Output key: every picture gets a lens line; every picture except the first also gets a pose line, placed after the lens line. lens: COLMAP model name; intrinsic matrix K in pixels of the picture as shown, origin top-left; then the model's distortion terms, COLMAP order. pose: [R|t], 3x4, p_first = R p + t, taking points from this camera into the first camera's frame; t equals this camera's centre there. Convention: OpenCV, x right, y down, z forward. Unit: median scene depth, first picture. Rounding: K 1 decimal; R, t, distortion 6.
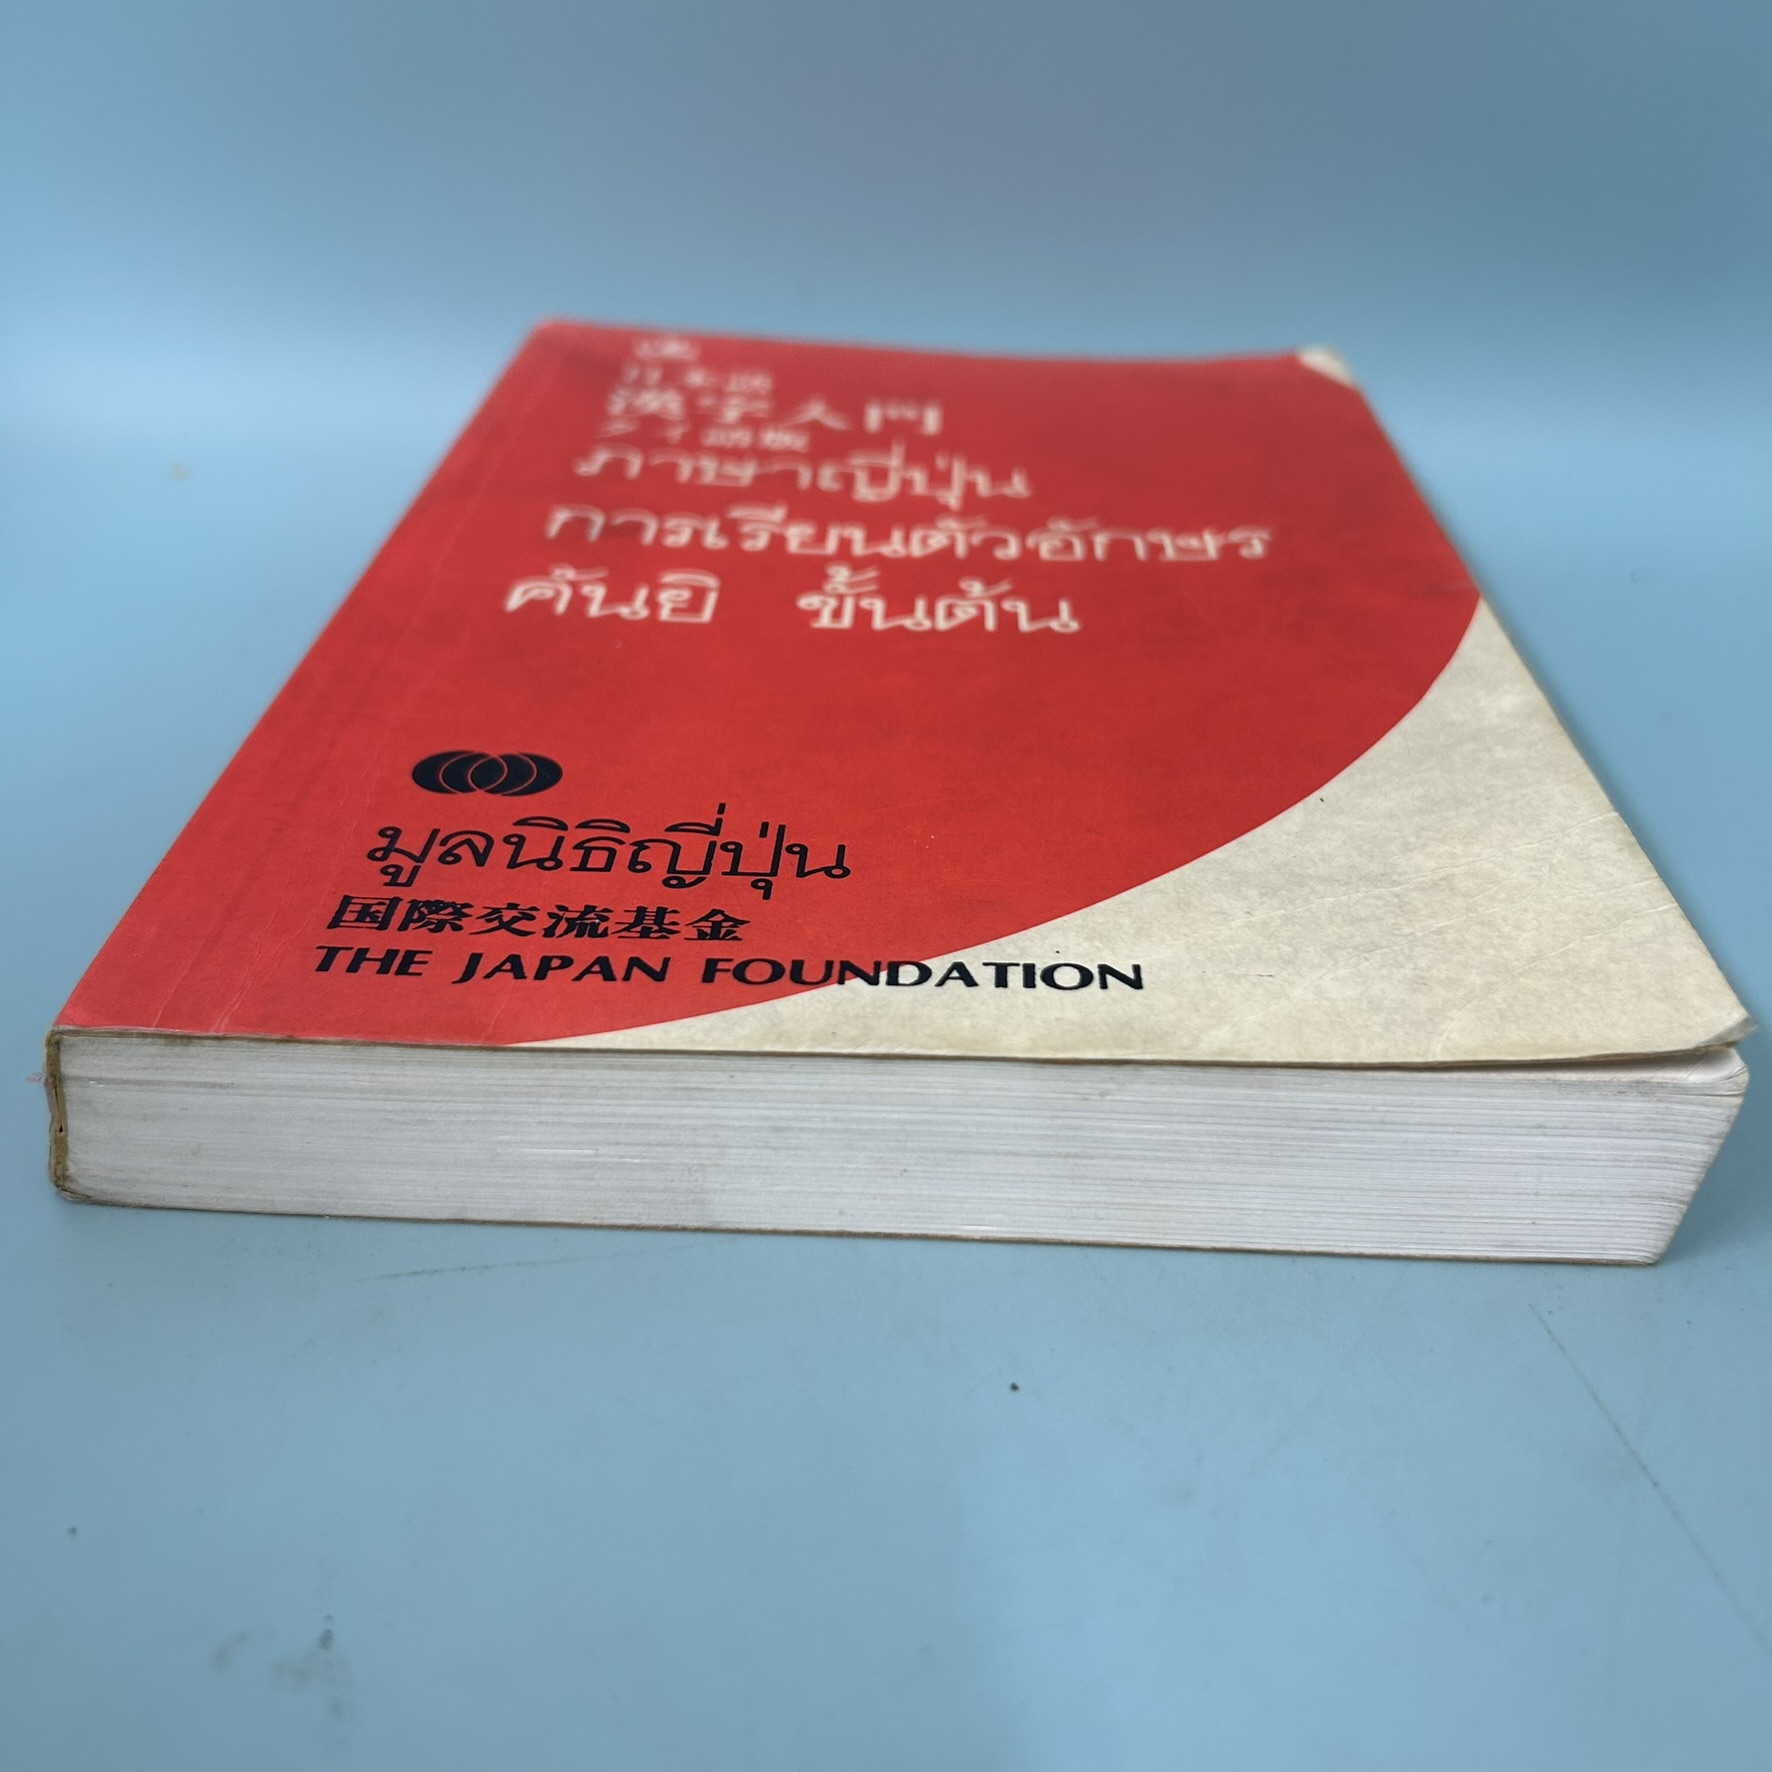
lens RADIAL K [[1868.6, 0, 864.1], [0, 1868.6, 886.9], [0, 0, 1]] dist [0.074708, -0.721620]
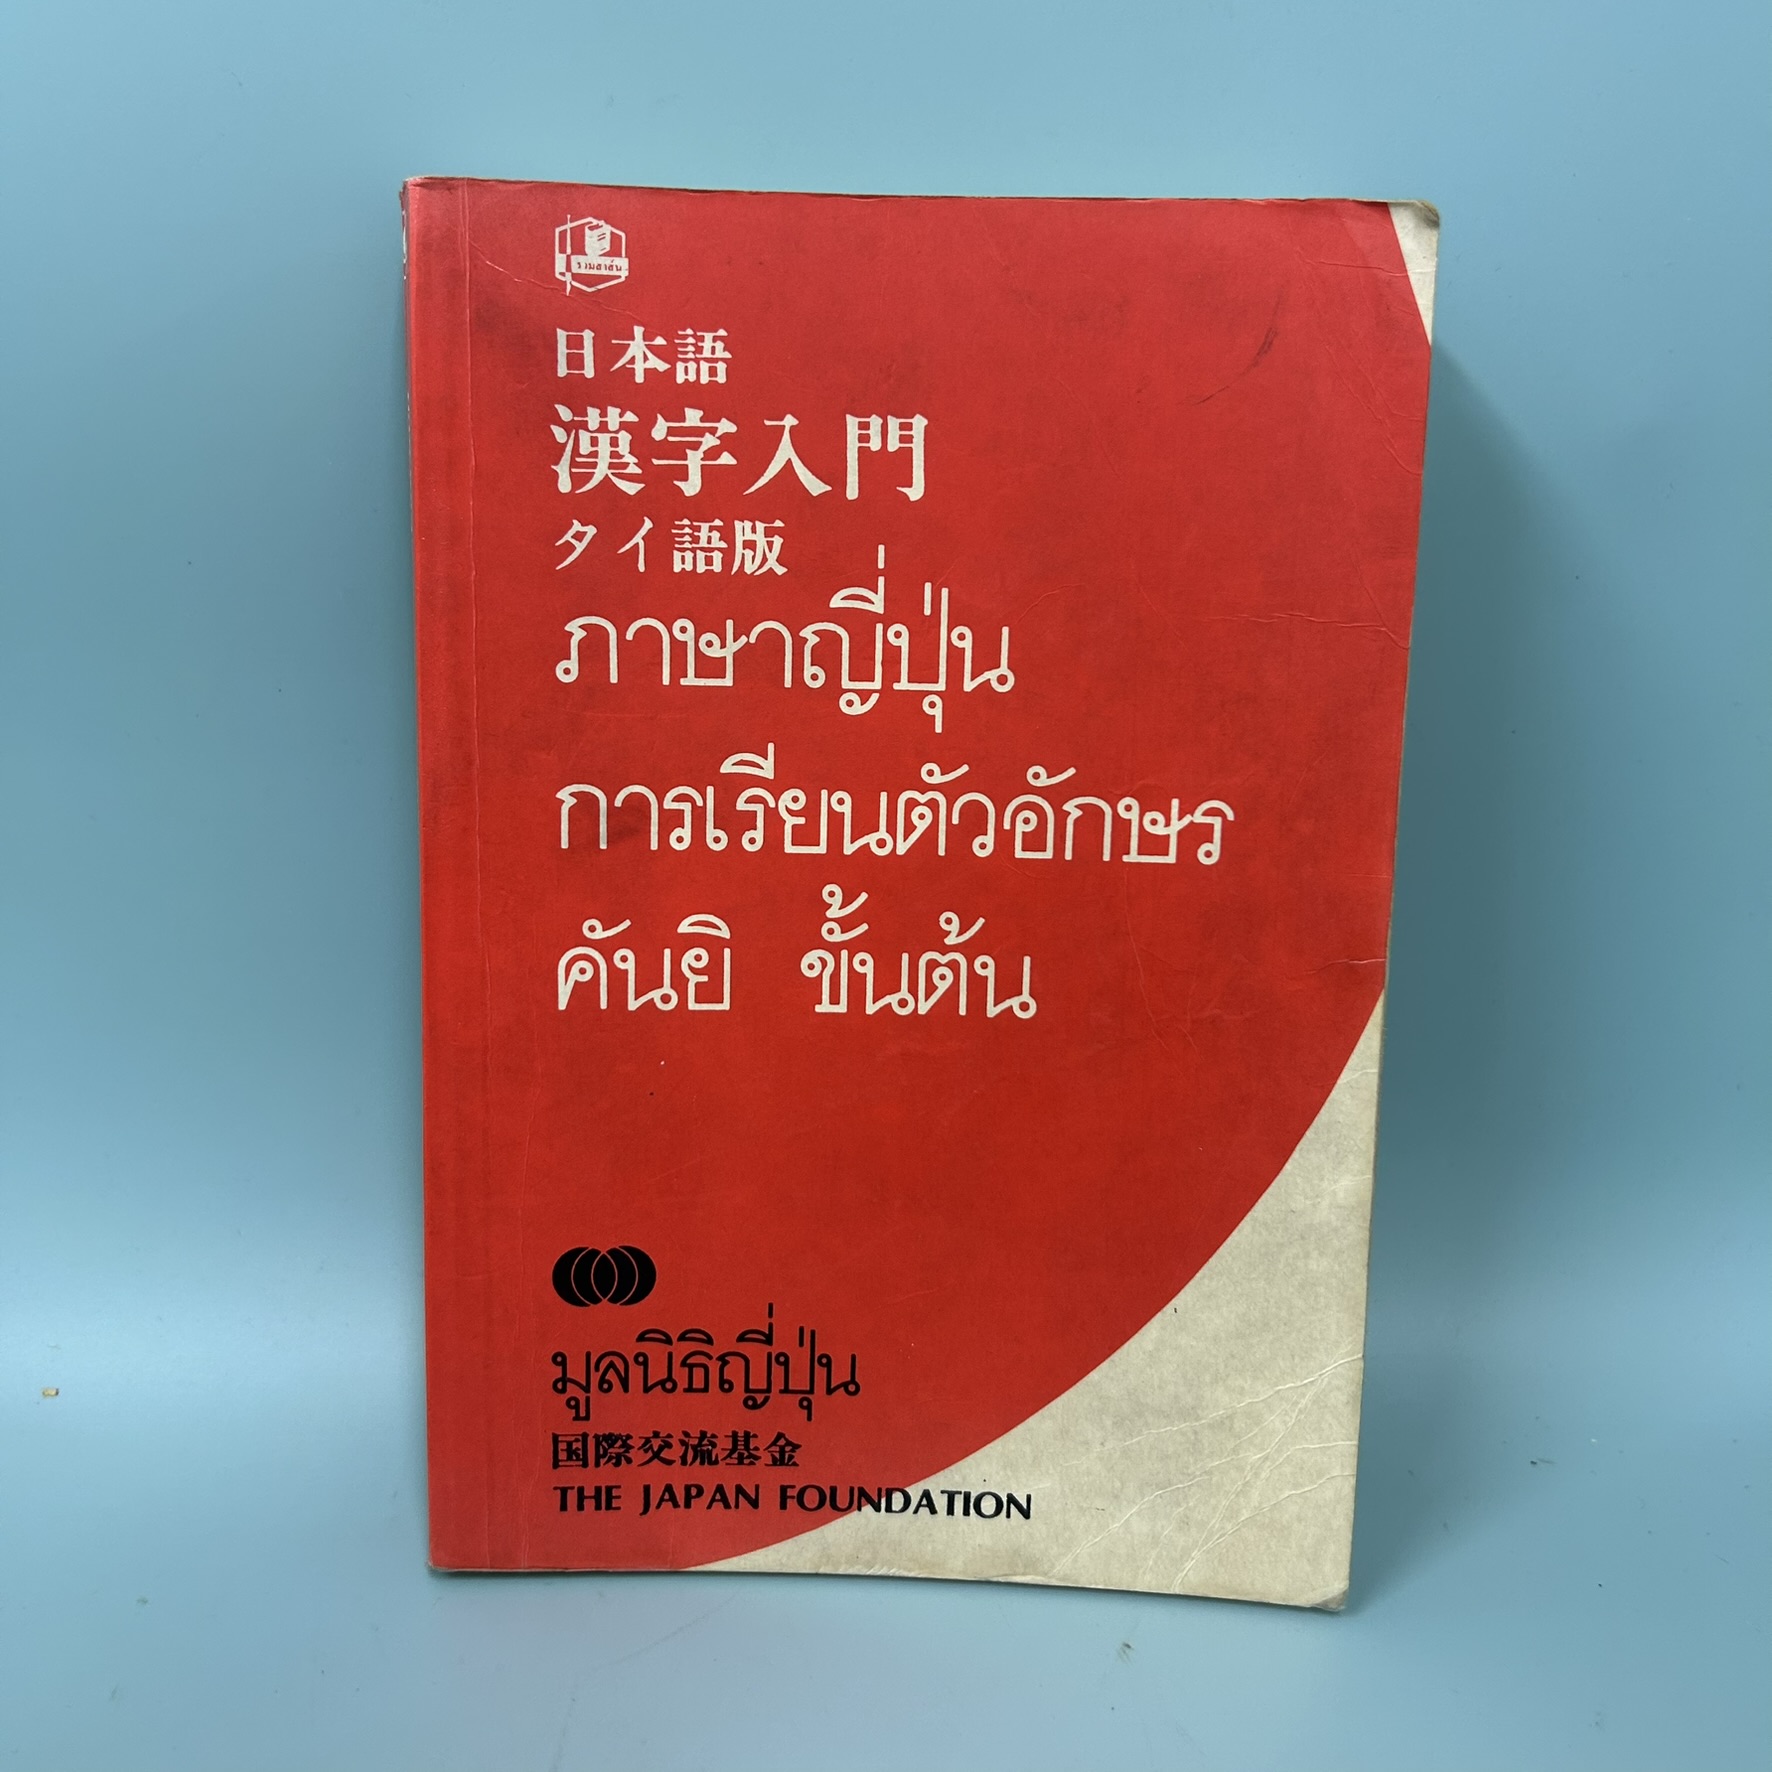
lens RADIAL K [[1813.4, 0, 886.0], [0, 1813.4, 886.0], [0, 0, 1]] dist [0.112426, -0.641346]
pose [[0.999523, -0.023786, -0.019710, 0.055613], [0.027535, 0.396829, 0.917479, -1.611176], [-0.014002, -0.917584, 0.397295, 0.788836]]
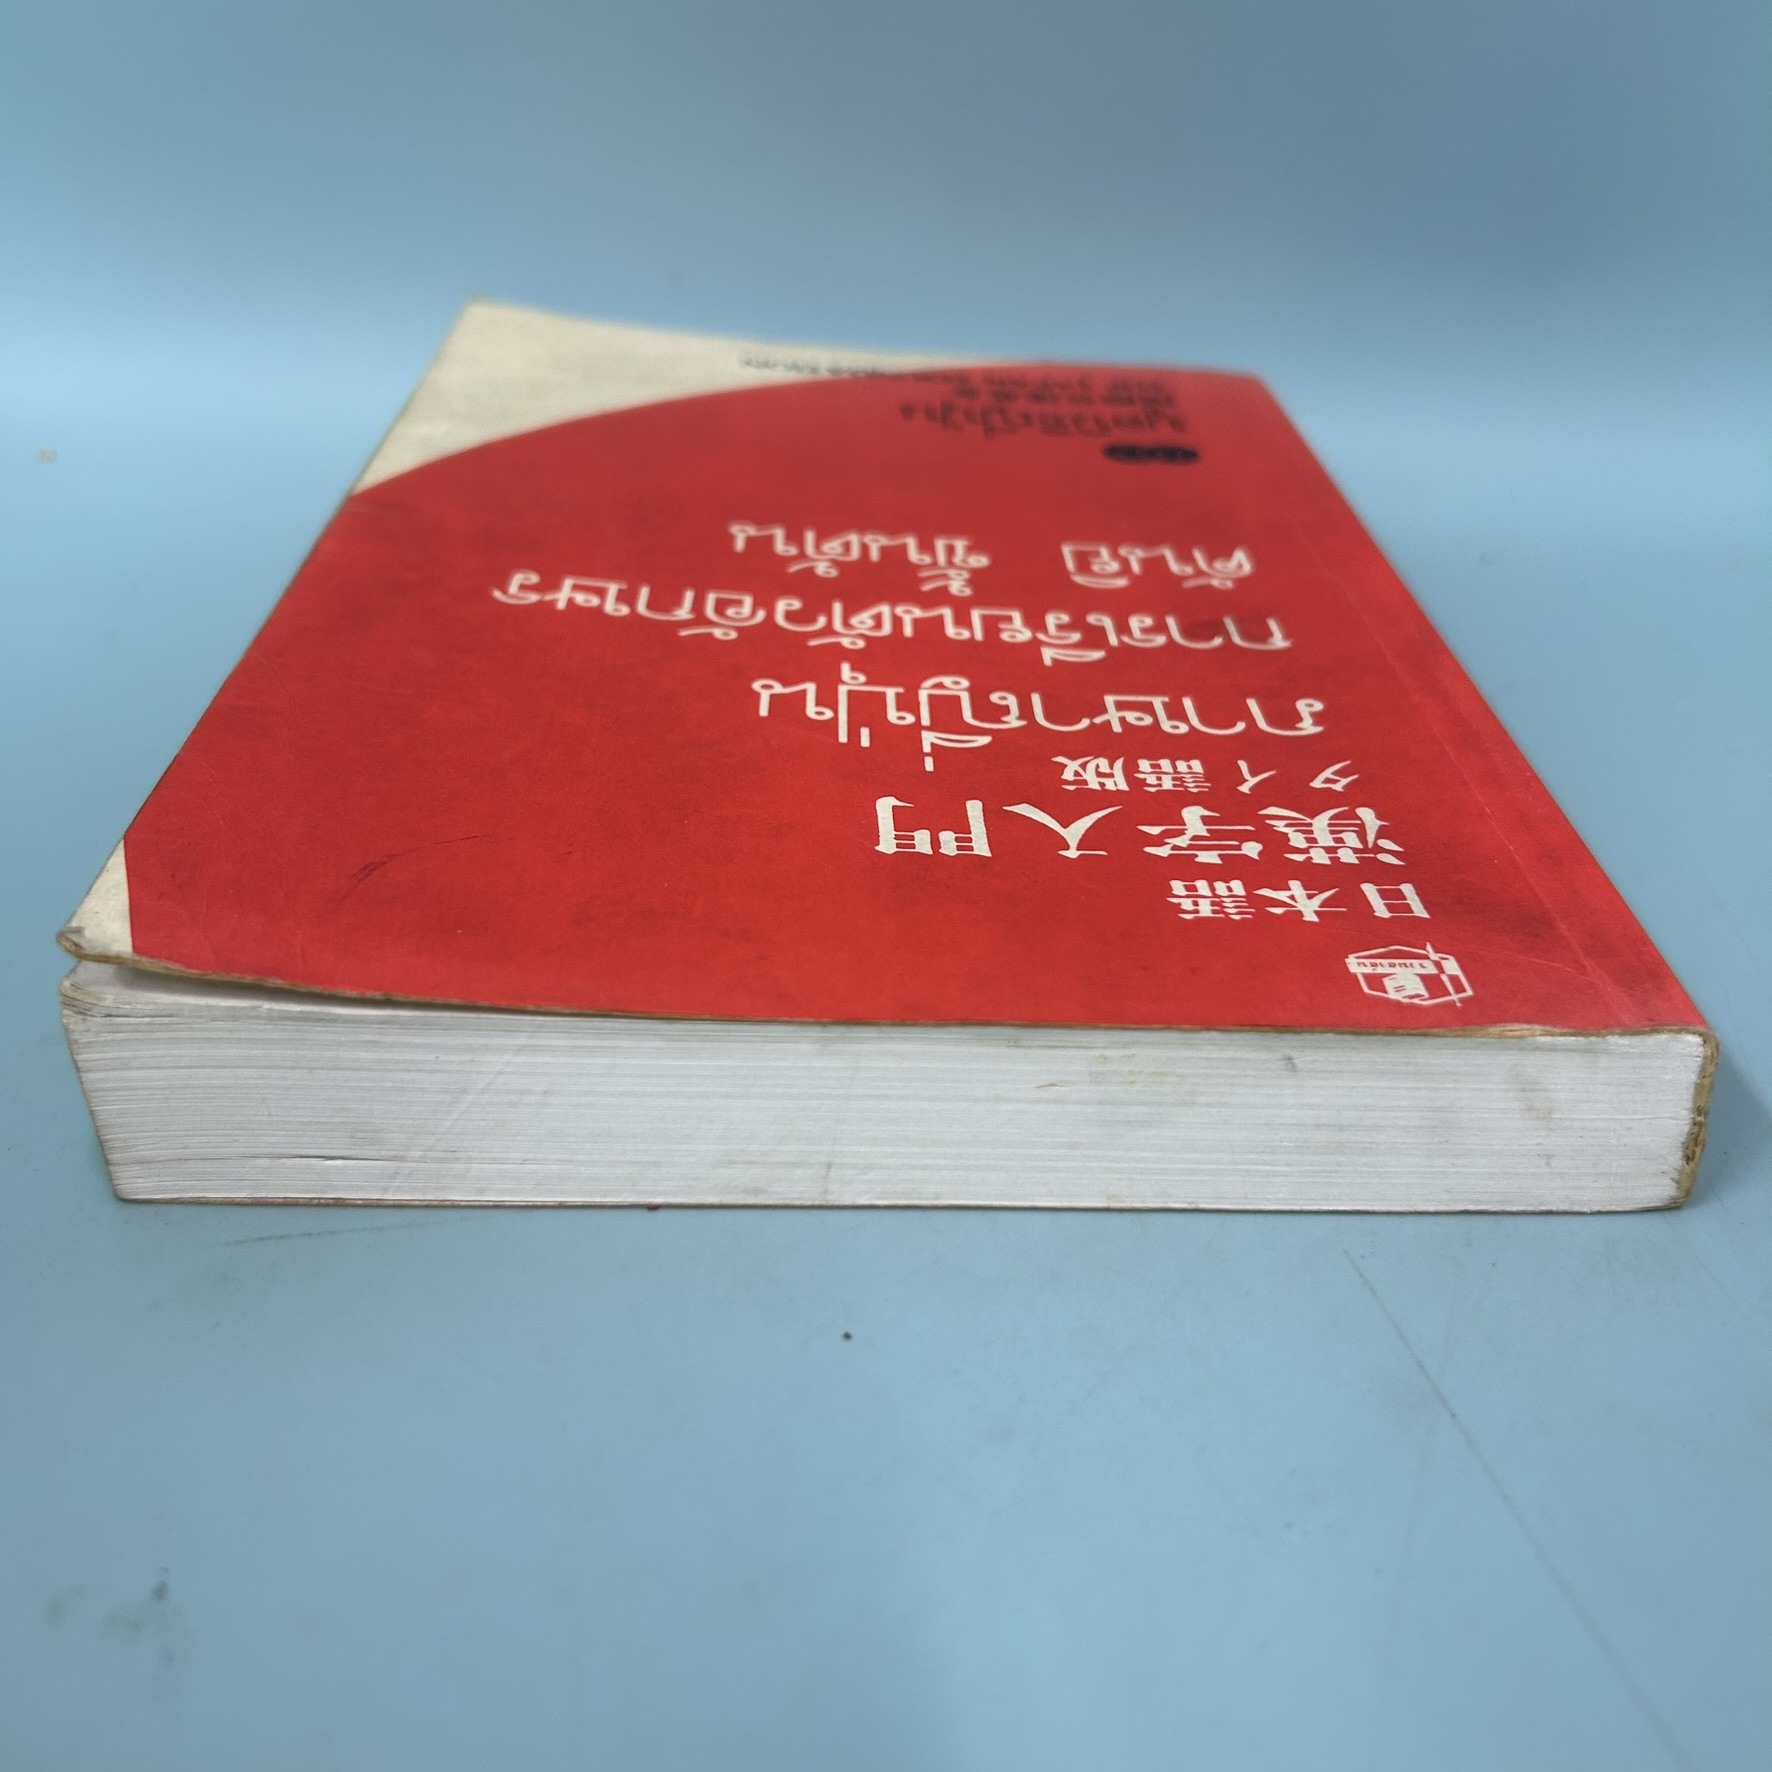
lens RADIAL K [[1868.6, 0, 864.1], [0, 1868.6, 886.9], [0, 0, 1]] dist [0.074708, -0.721620]
pose [[-0.994742, -0.039319, -0.094565, 0.171123], [-0.102178, 0.443658, 0.890352, -1.340875], [0.006947, 0.895333, -0.445343, 2.175626]]
